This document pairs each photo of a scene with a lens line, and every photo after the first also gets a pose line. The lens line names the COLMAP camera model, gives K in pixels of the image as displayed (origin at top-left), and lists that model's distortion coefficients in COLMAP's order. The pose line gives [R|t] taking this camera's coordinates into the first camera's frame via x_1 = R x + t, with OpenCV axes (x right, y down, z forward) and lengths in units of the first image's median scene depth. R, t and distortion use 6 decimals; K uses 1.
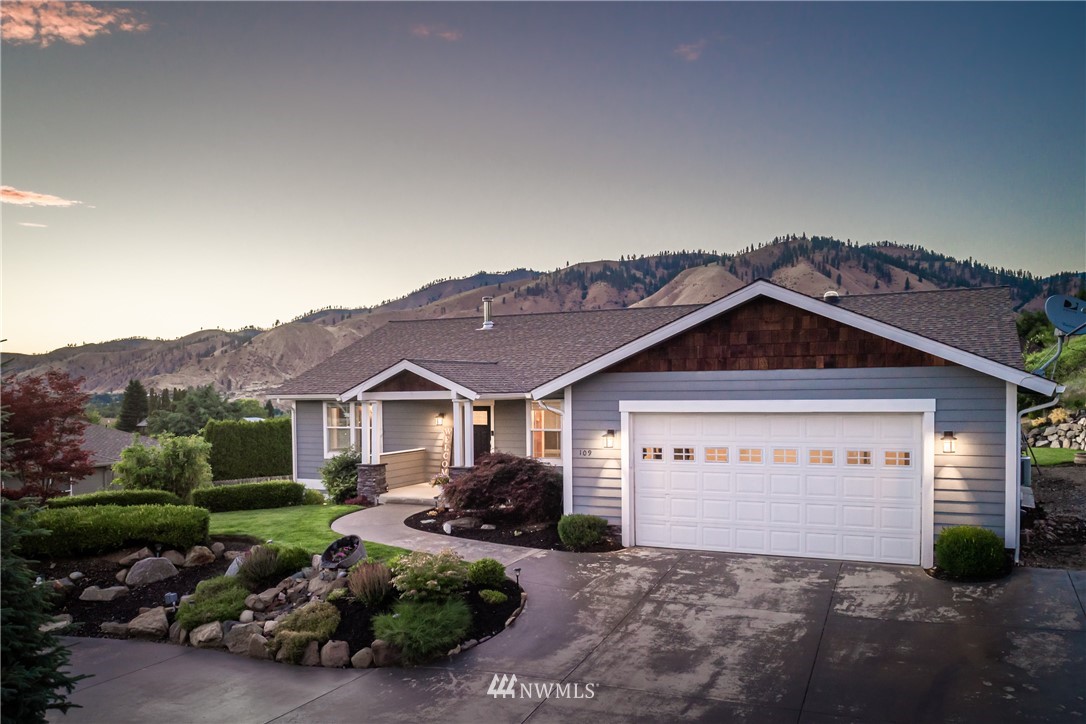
lens RADIAL K [[810.9, 0, 543.0], [0, 810.9, 362.0], [0, 0, 1]] dist [-0.011289, -0.001674]
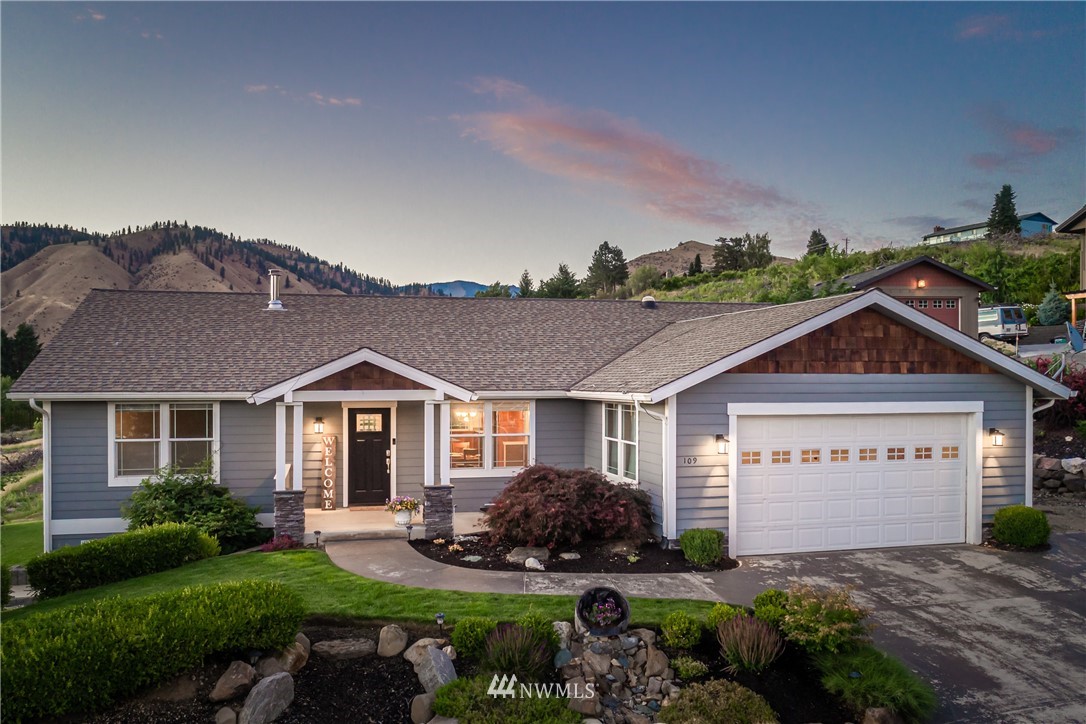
lens RADIAL K [[810.9, 0, 543.0], [0, 810.9, 362.0], [0, 0, 1]] dist [-0.011289, -0.001674]
pose [[0.786139, 0.027290, 0.617447, -0.694830], [-0.030548, 0.999519, -0.005283, 0.012779], [-0.617294, -0.014709, 0.786595, 0.424239]]
